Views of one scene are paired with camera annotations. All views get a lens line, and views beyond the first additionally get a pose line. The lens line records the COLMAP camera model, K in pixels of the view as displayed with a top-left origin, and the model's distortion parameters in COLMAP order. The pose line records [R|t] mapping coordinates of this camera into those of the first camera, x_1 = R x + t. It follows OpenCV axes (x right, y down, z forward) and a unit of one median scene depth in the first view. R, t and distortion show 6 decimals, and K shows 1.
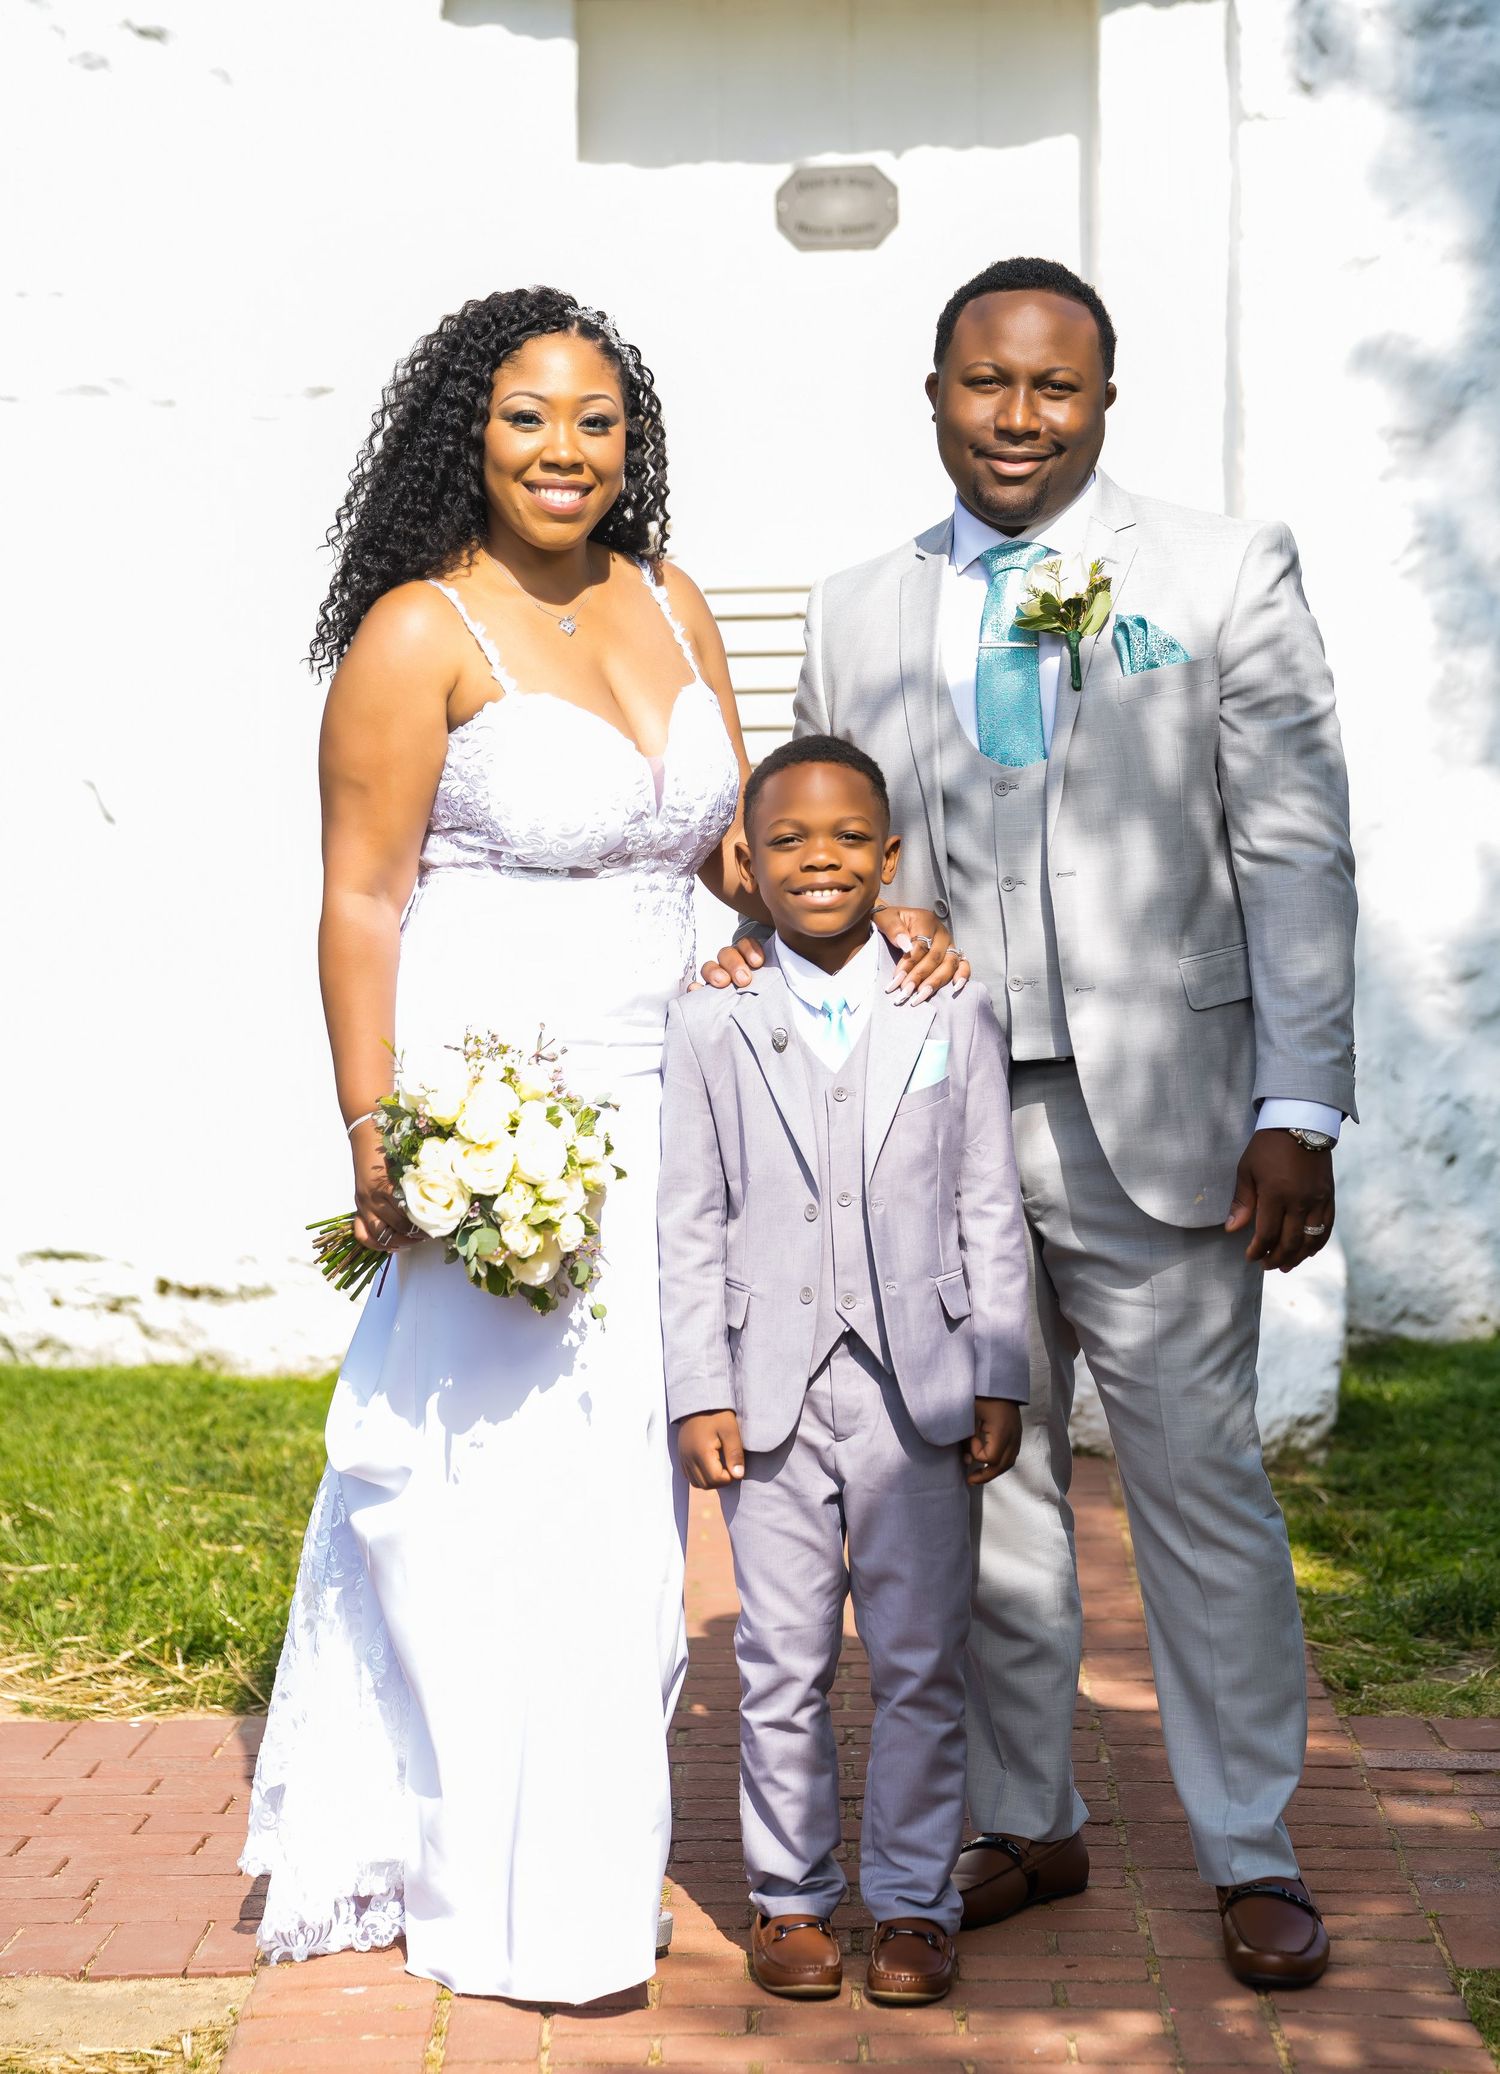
lens RADIAL K [[5724.0, 0, 739.2], [0, 5724.0, 1053.2], [0, 0, 1]] dist [0.621940, 0.000000]
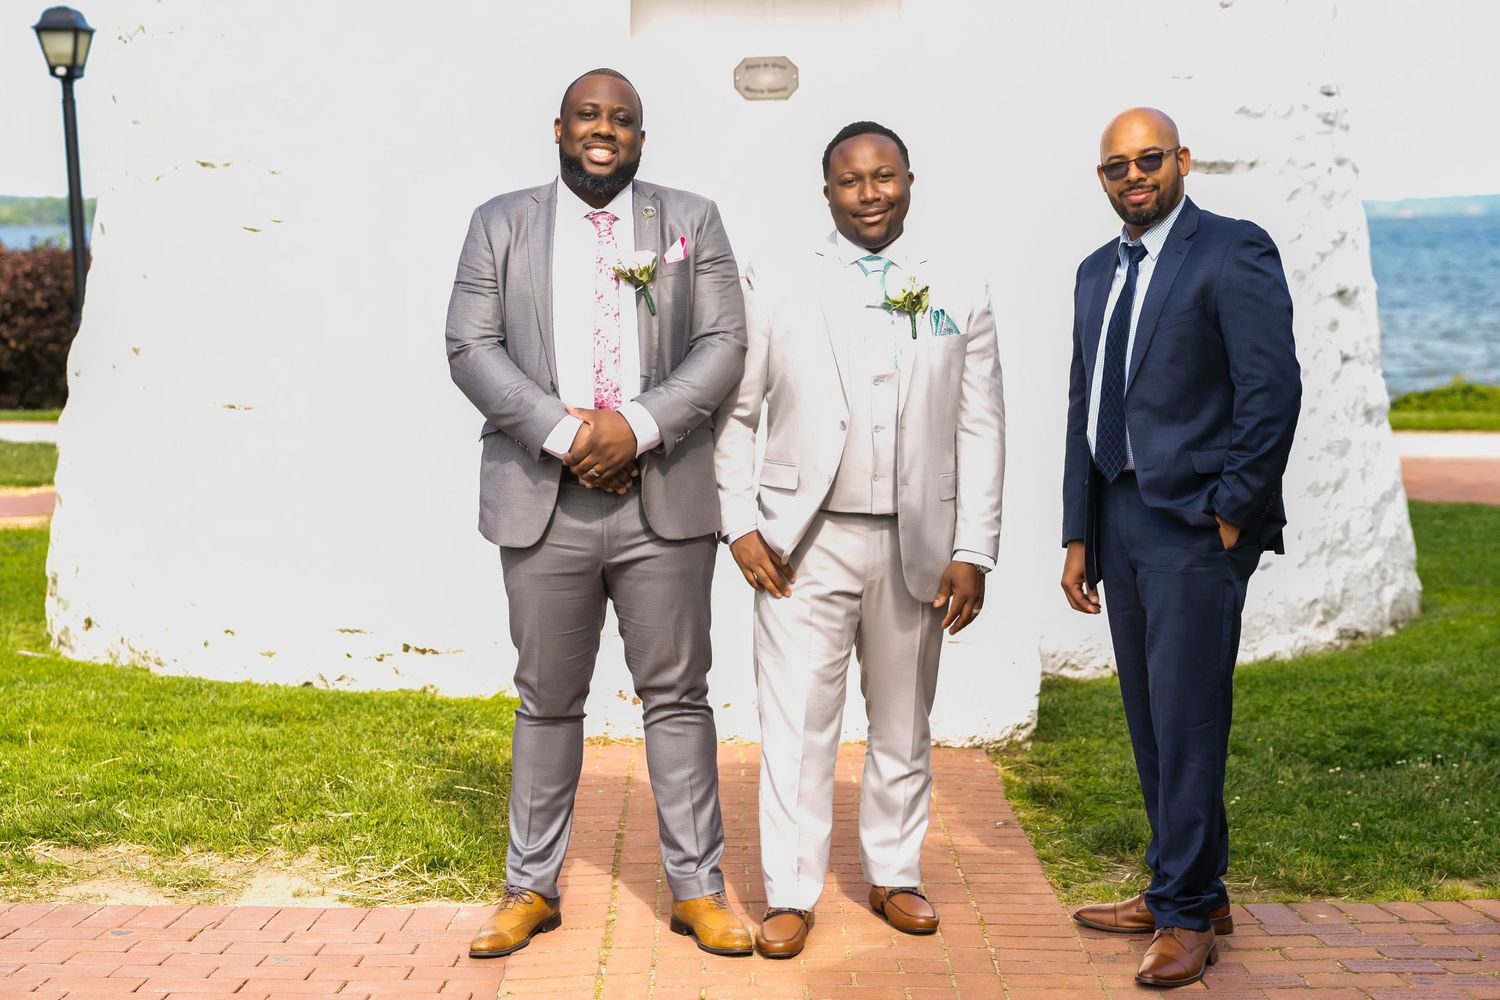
lens RADIAL K [[2858.2, 0, 757.9], [0, 2858.2, 472.4], [0, 0, 1]] dist [0.279868, 0.000000]
pose [[0.999525, 0.004990, 0.030425, -0.016077], [-0.004790, 0.999966, -0.006638, -0.012177], [-0.030457, 0.006489, 0.999515, 0.070245]]
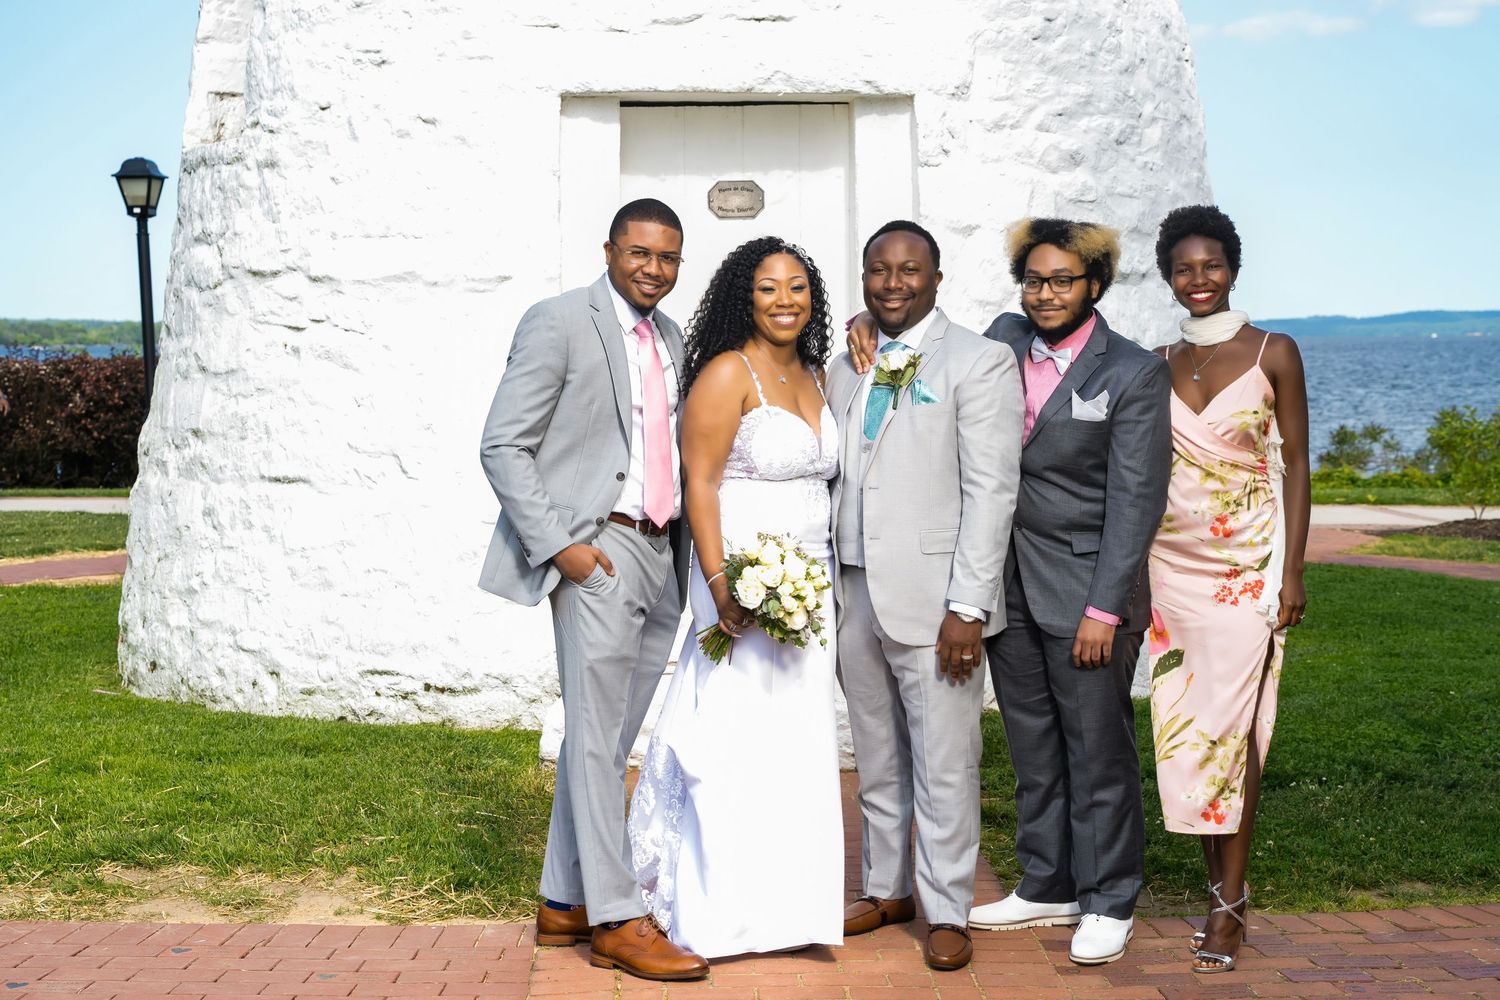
lens RADIAL K [[2290.6, 0, 760.5], [0, 2290.6, 478.9], [0, 0, 1]] dist [0.142908, 0.000000]
pose [[0.998255, 0.004959, 0.058850, -0.029277], [-0.003057, 0.999472, -0.032356, -0.011514], [-0.058980, 0.032119, 0.997742, 0.141218]]
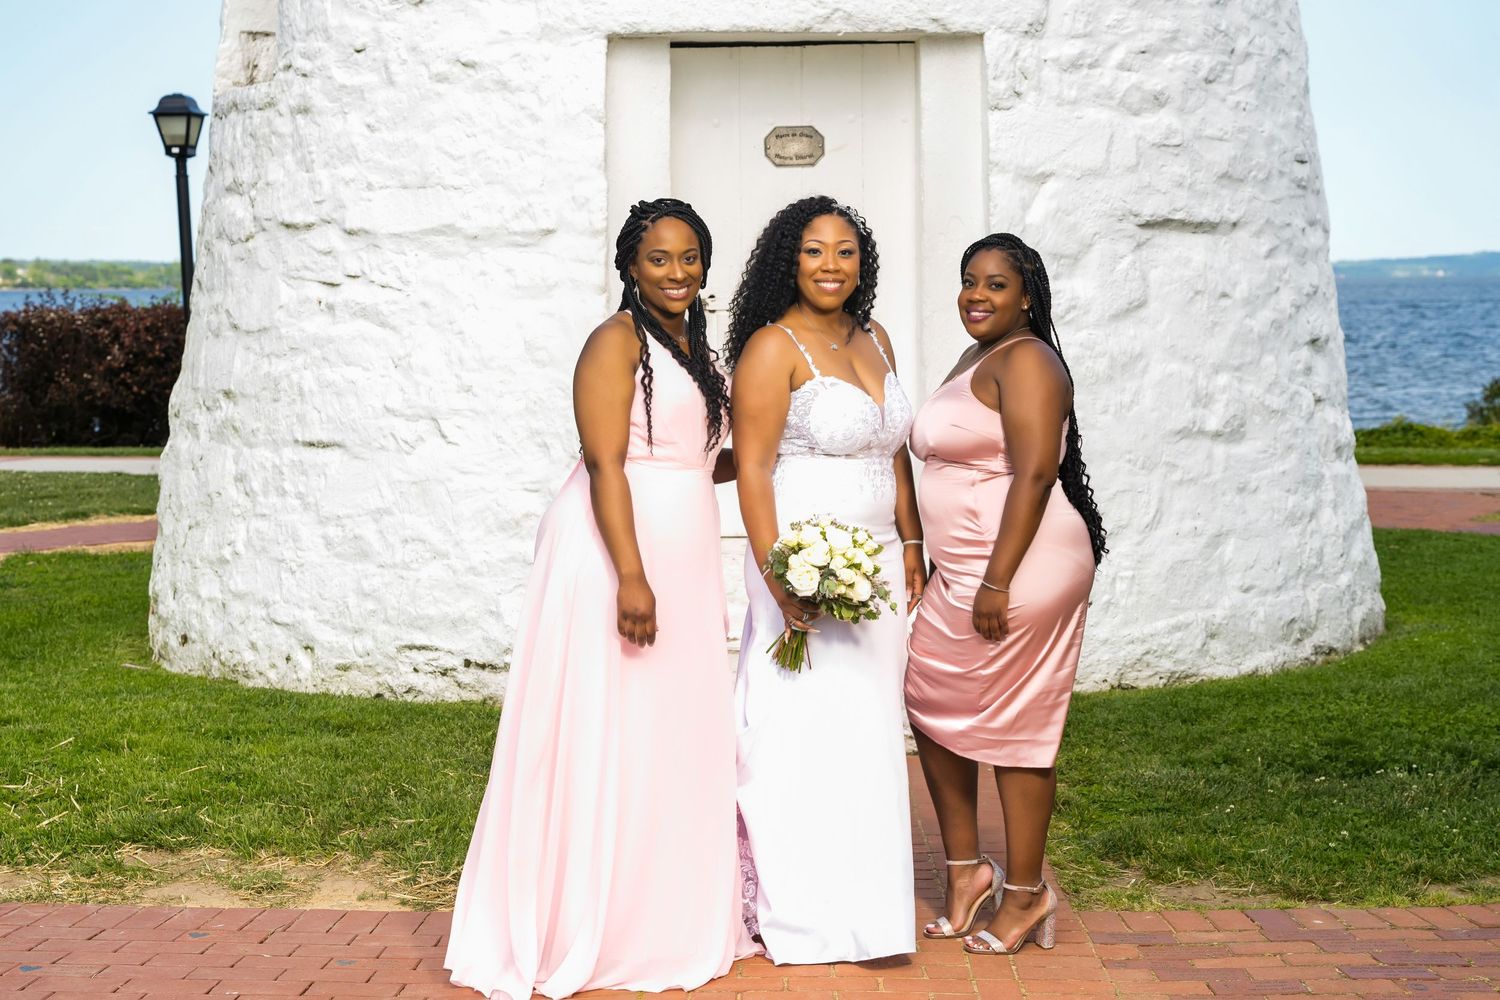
lens RADIAL K [[2490.3, 0, 754.2], [0, 2490.3, 475.4], [0, 0, 1]] dist [0.192725, 0.000000]
pose [[0.999810, 0.004984, 0.018853, -0.016298], [-0.004678, 0.999857, -0.016243, -0.014213], [-0.018931, 0.016152, 0.999690, 0.115399]]
